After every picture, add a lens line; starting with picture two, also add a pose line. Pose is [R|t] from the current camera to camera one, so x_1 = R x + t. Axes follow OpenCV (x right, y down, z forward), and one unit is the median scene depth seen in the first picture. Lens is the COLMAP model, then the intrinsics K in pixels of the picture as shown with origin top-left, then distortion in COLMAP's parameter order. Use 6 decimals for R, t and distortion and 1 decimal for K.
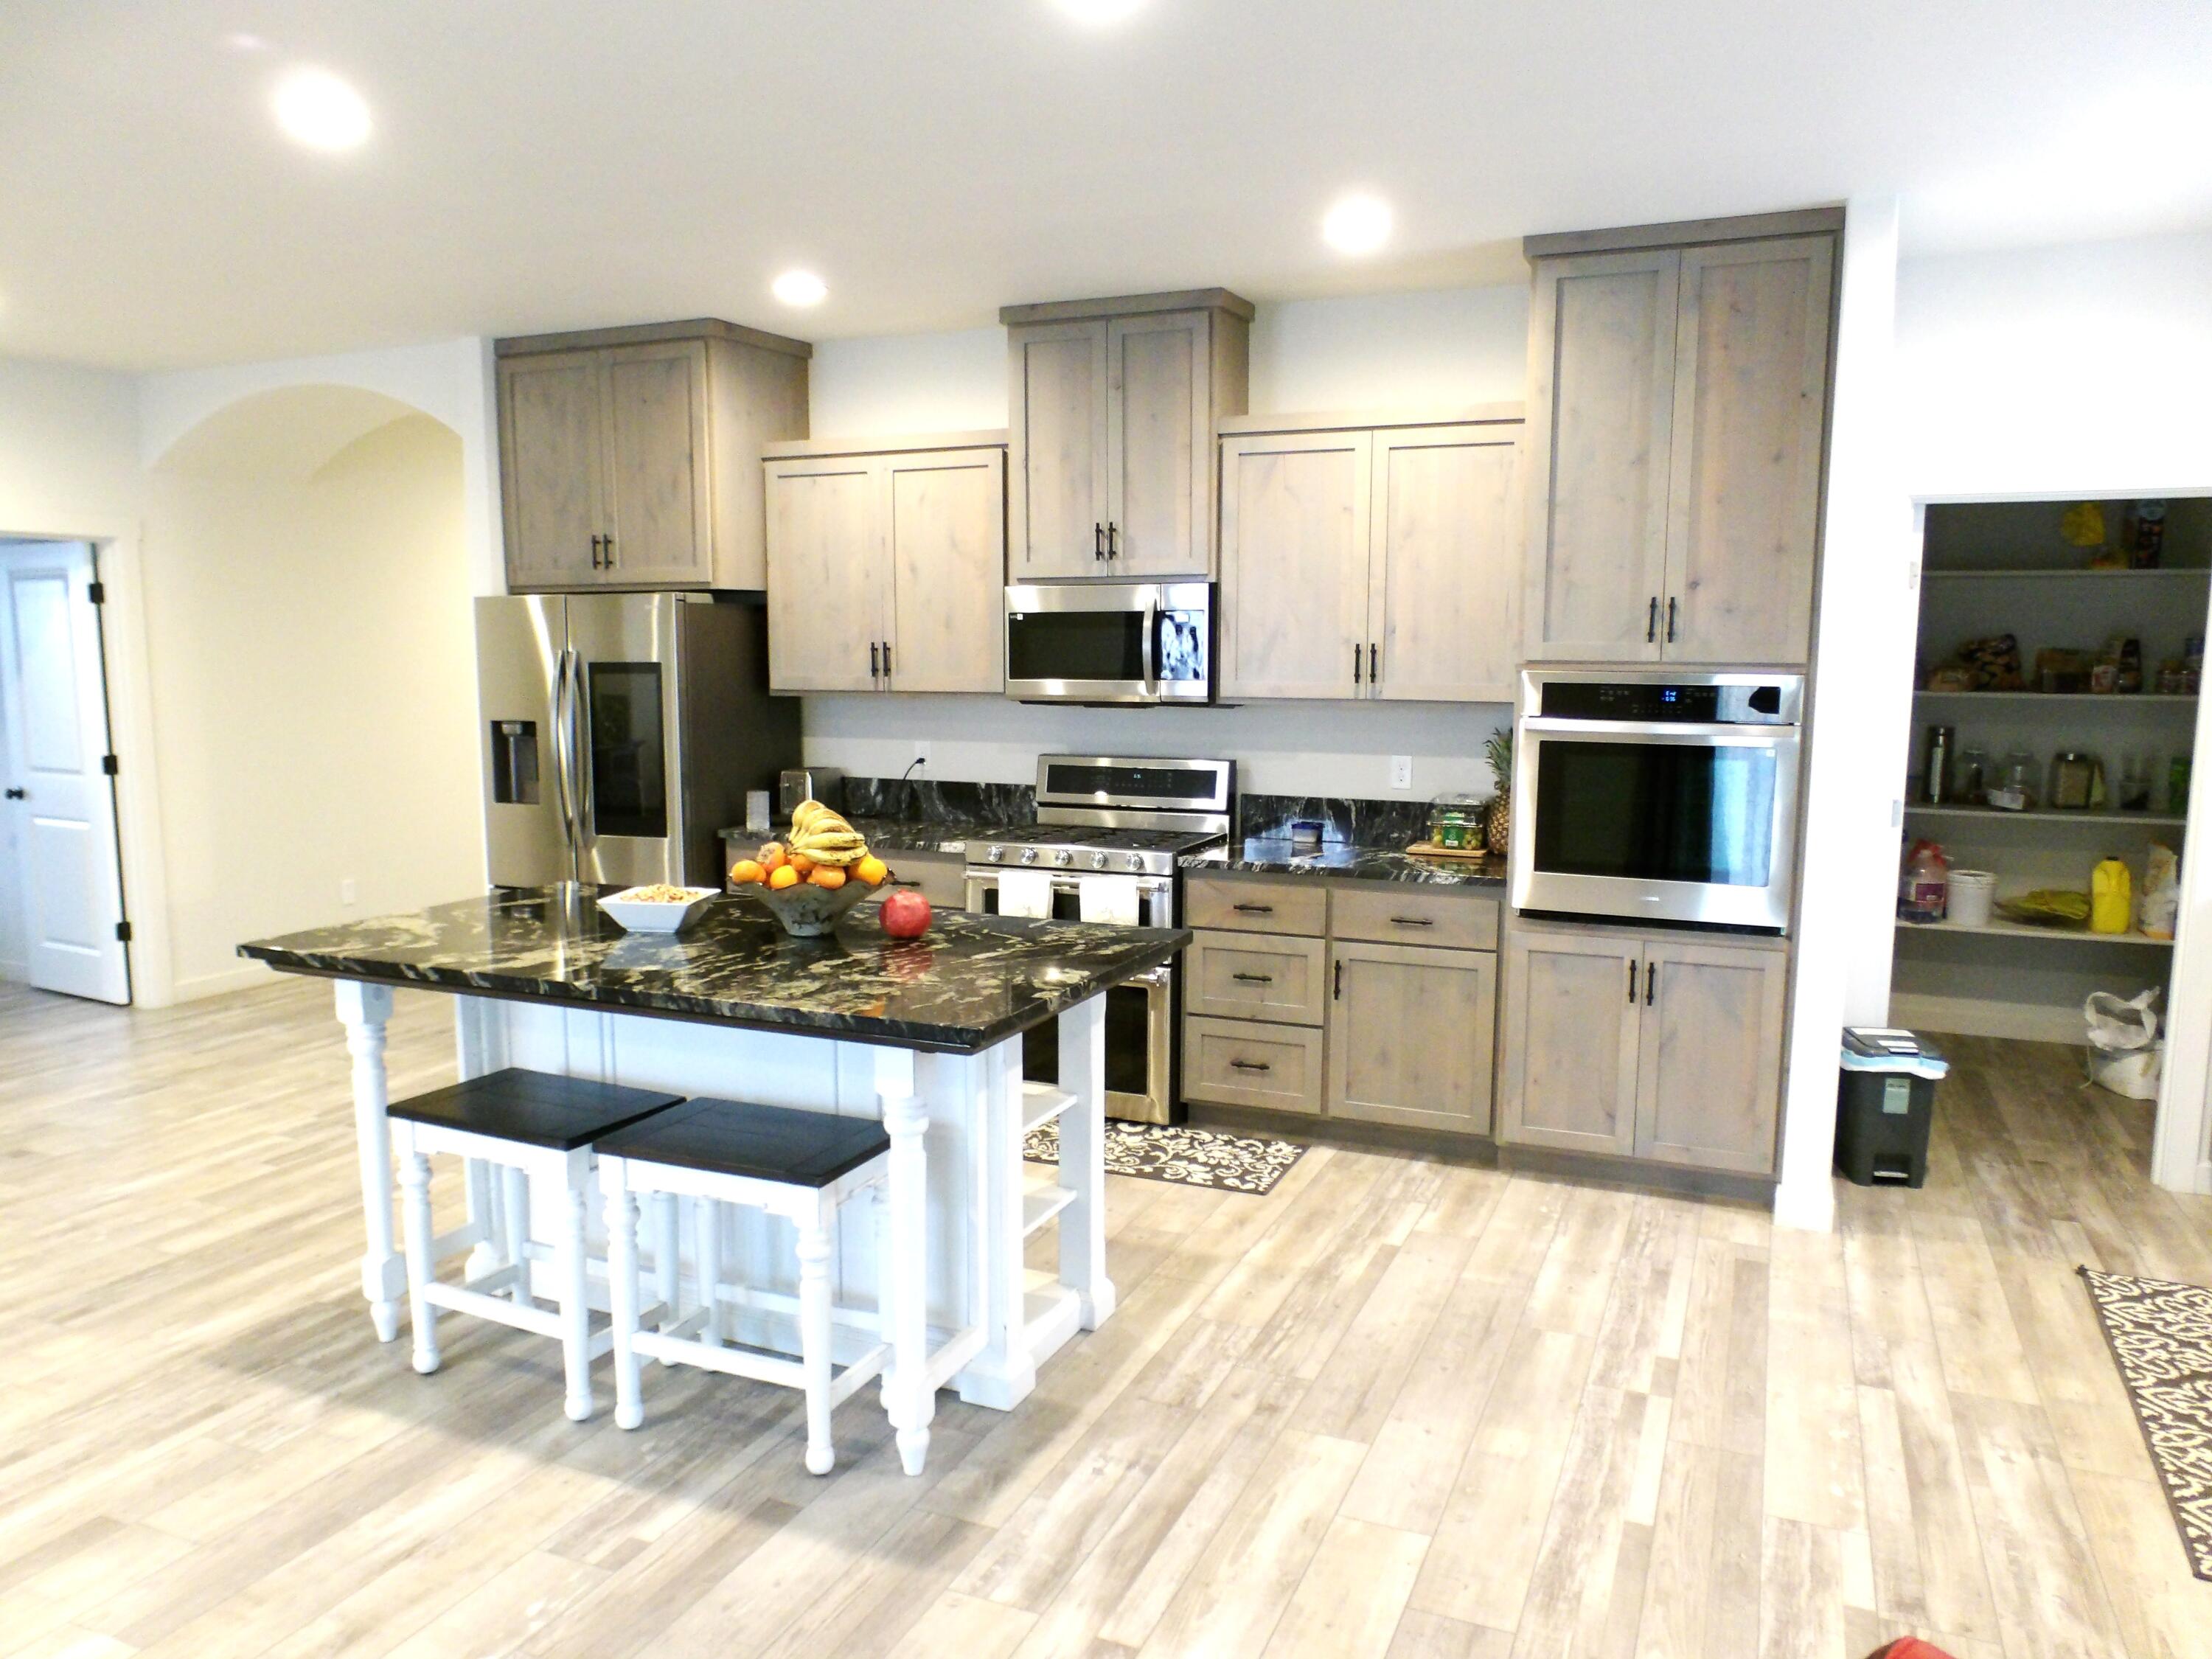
lens RADIAL K [[1585.1, 0, 1078.7], [0, 1585.1, 862.3], [0, 0, 1]] dist [-0.030473, 0.019065]
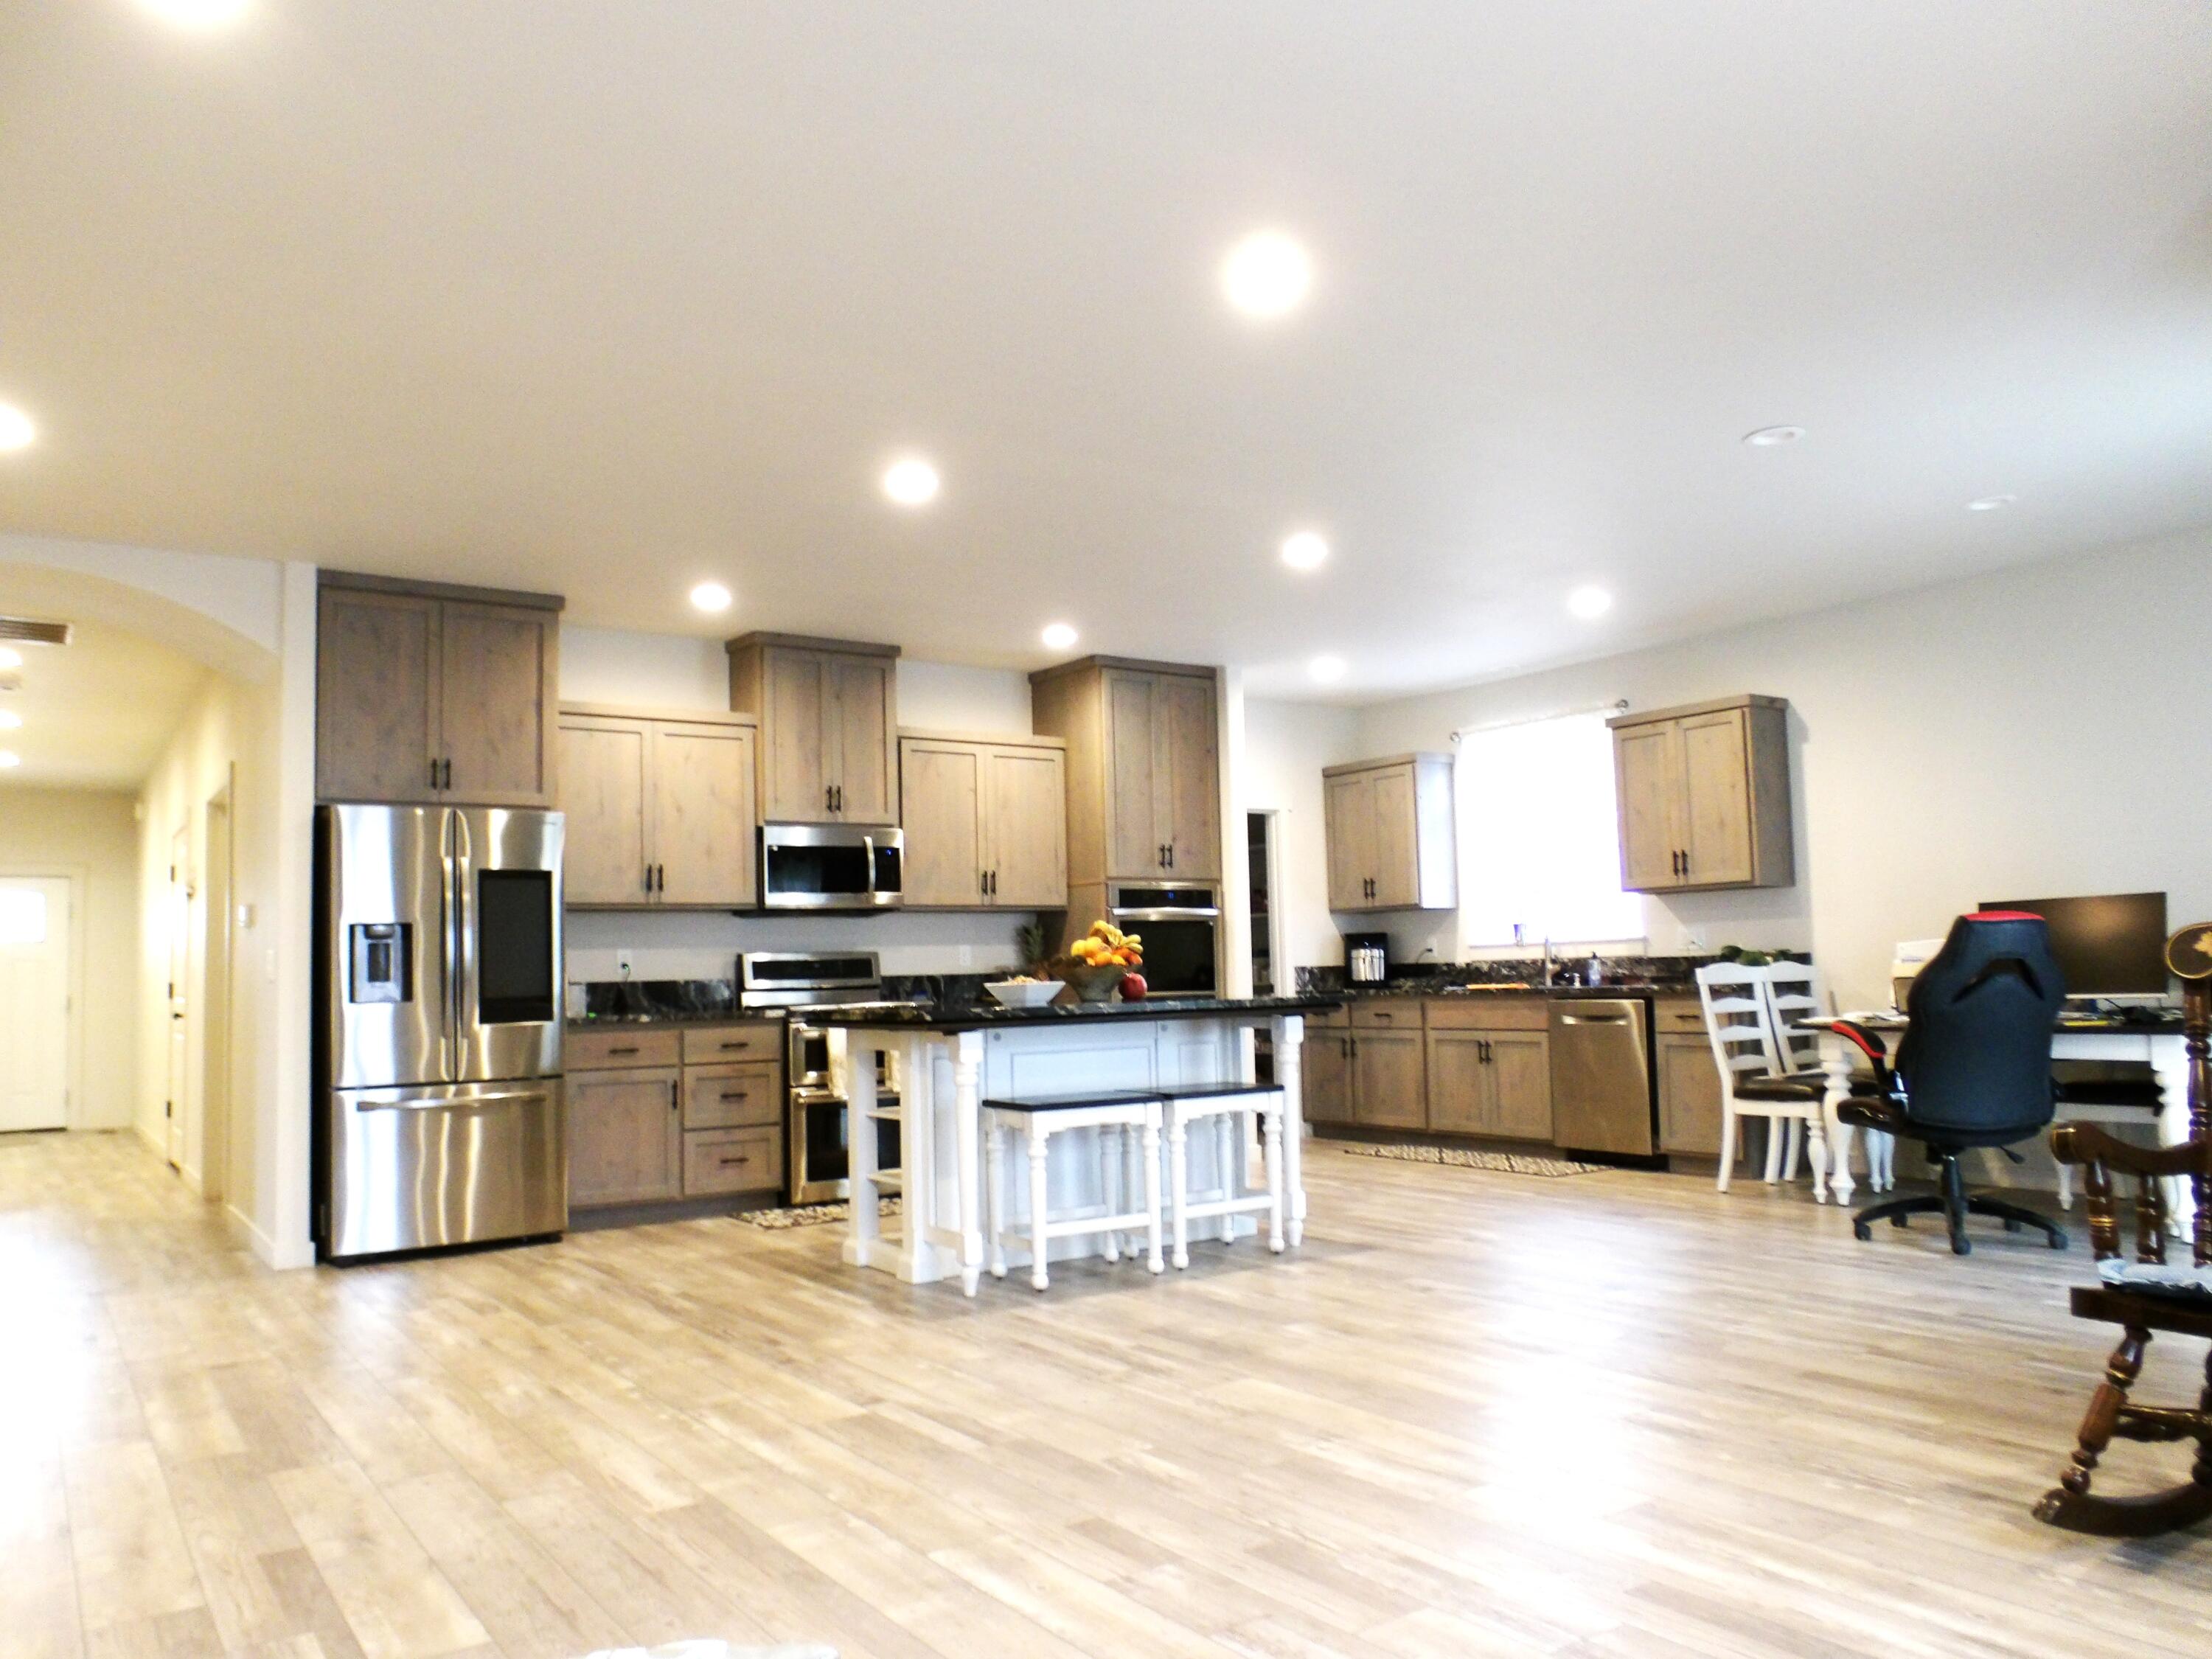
lens RADIAL K [[1596.6, 0, 1086.9], [0, 1596.6, 854.2], [0, 0, 1]] dist [-0.036312, 0.021029]
pose [[0.522384, 0.049359, 0.851281, -1.154106], [0.143983, 0.978883, -0.145112, 0.097521], [-0.840467, 0.198374, 0.504245, 0.078087]]
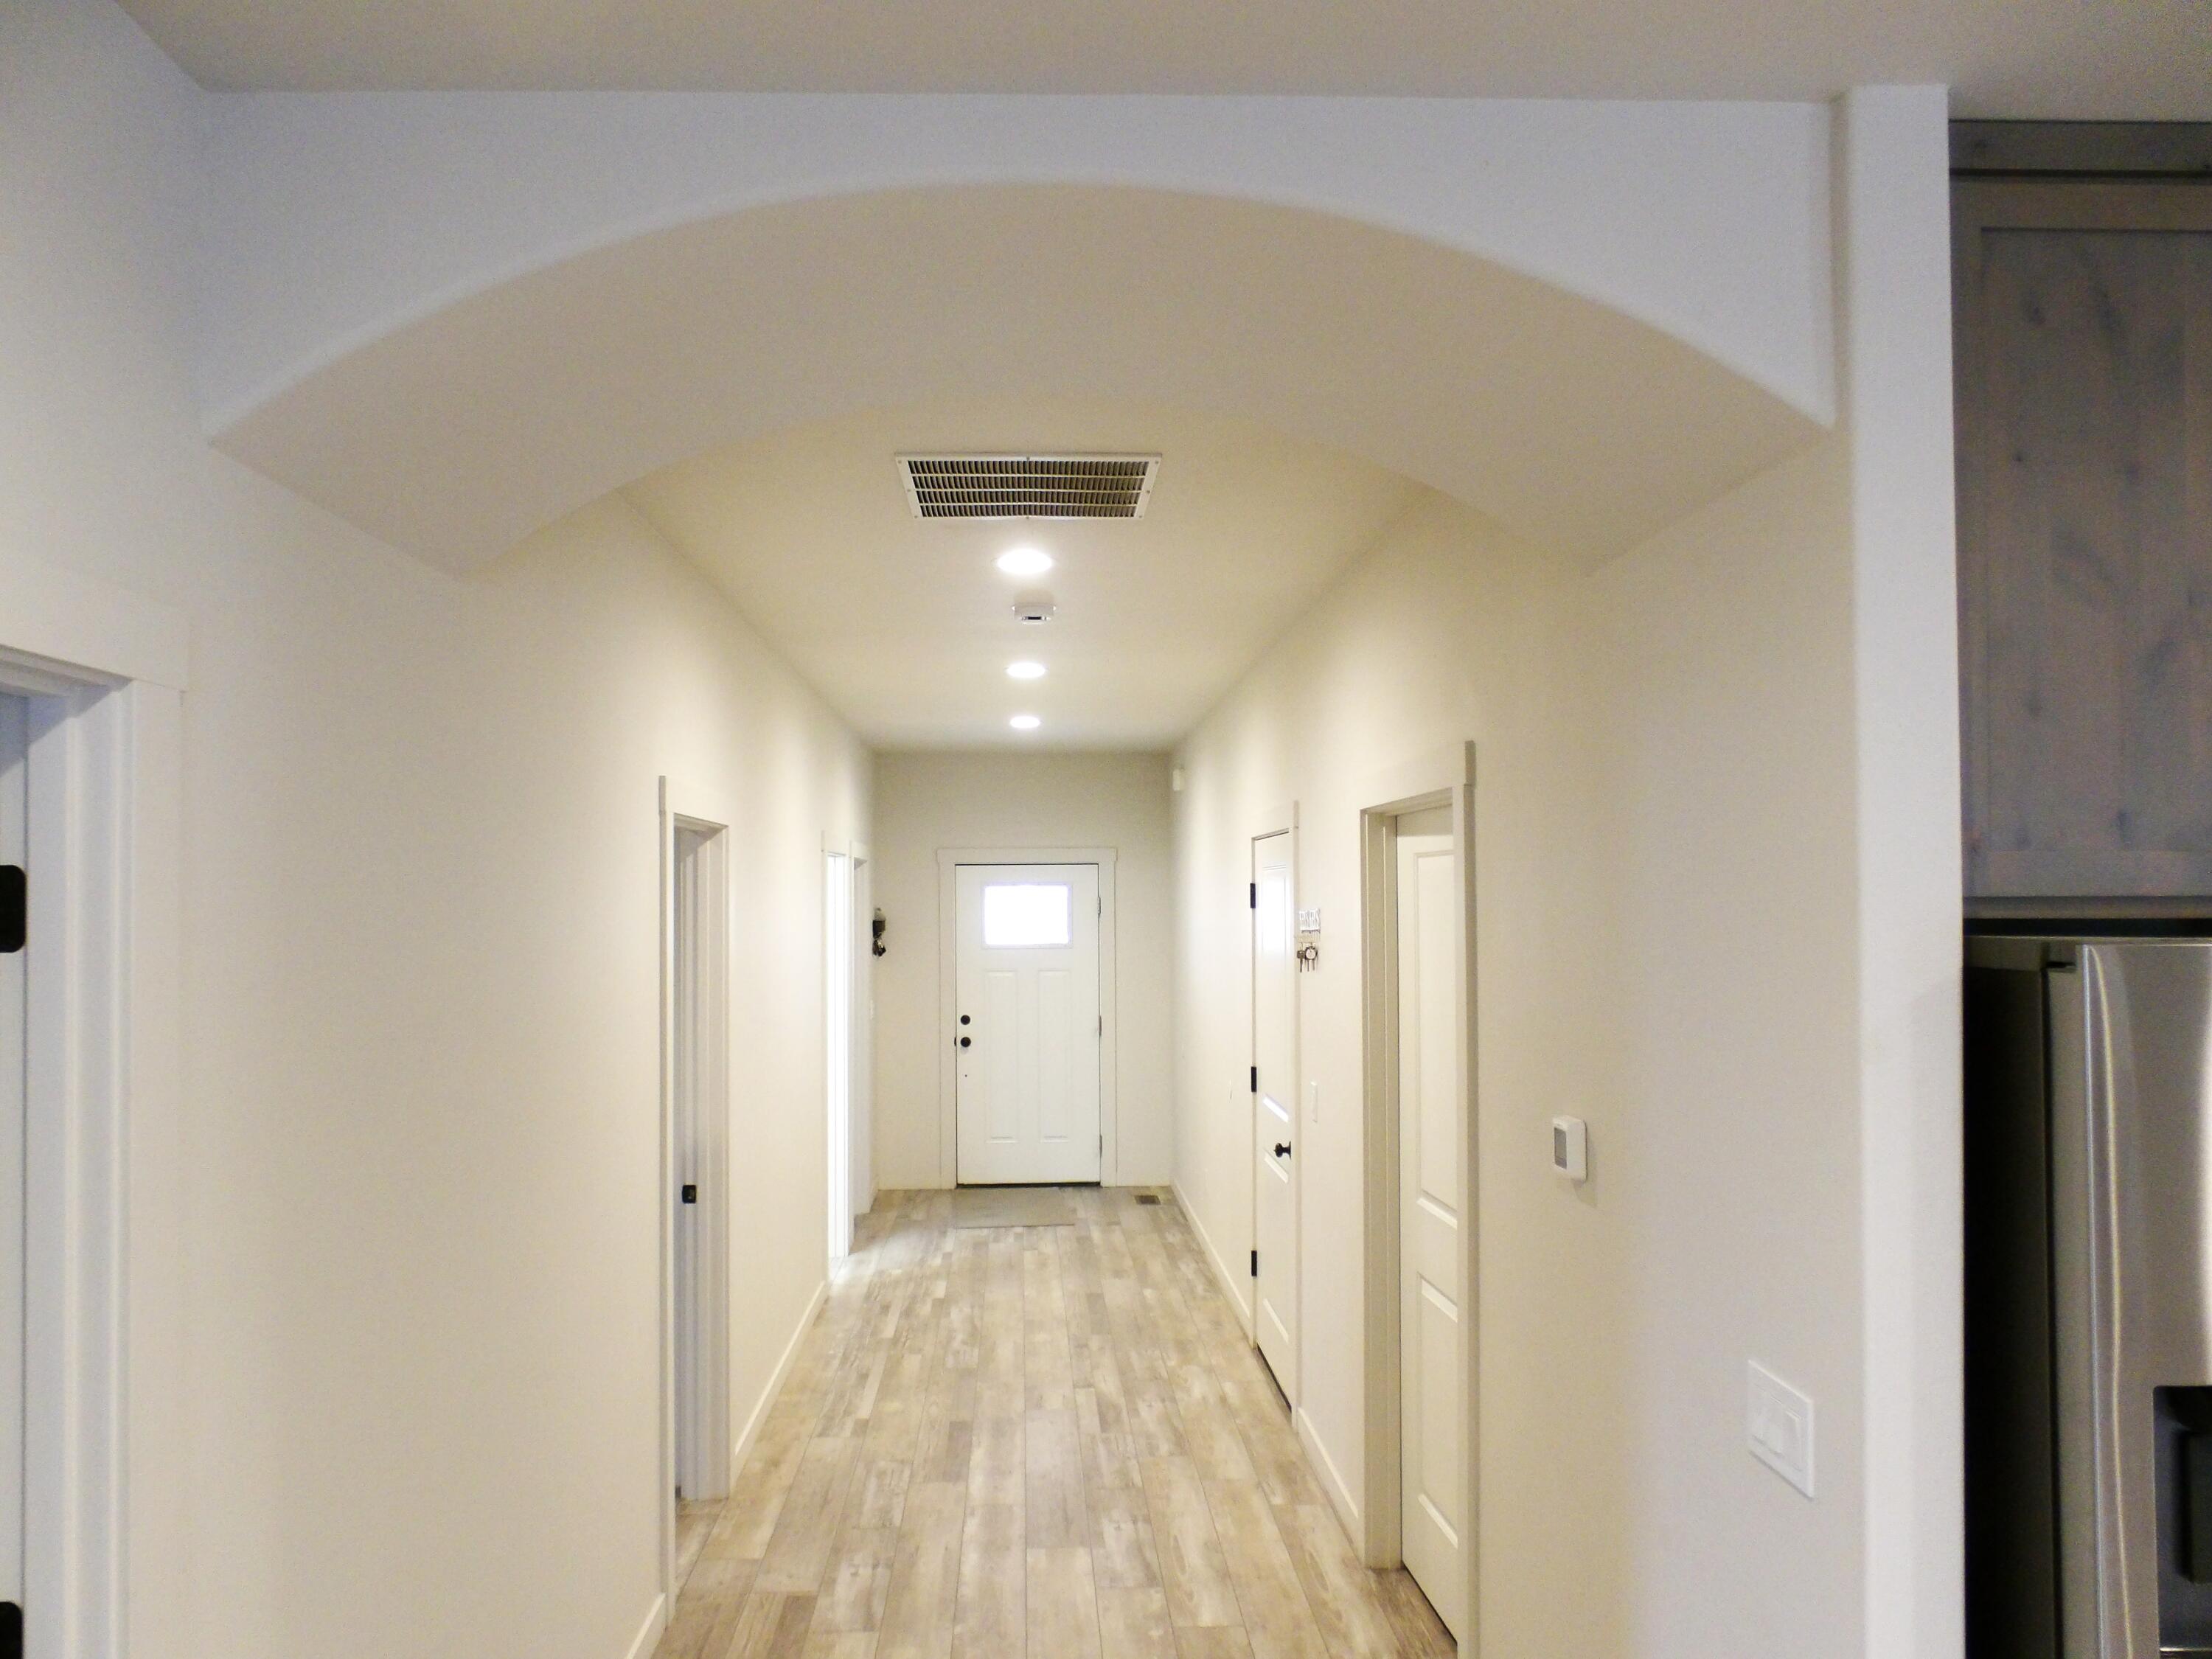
lens RADIAL K [[1596.6, 0, 1086.9], [0, 1596.6, 854.2], [0, 0, 1]] dist [-0.036312, 0.021029]
pose [[0.895253, 0.007386, 0.445498, -0.766269], [0.065868, 0.986683, -0.148723, -0.173692], [-0.440663, 0.162489, 0.882844, 0.940132]]
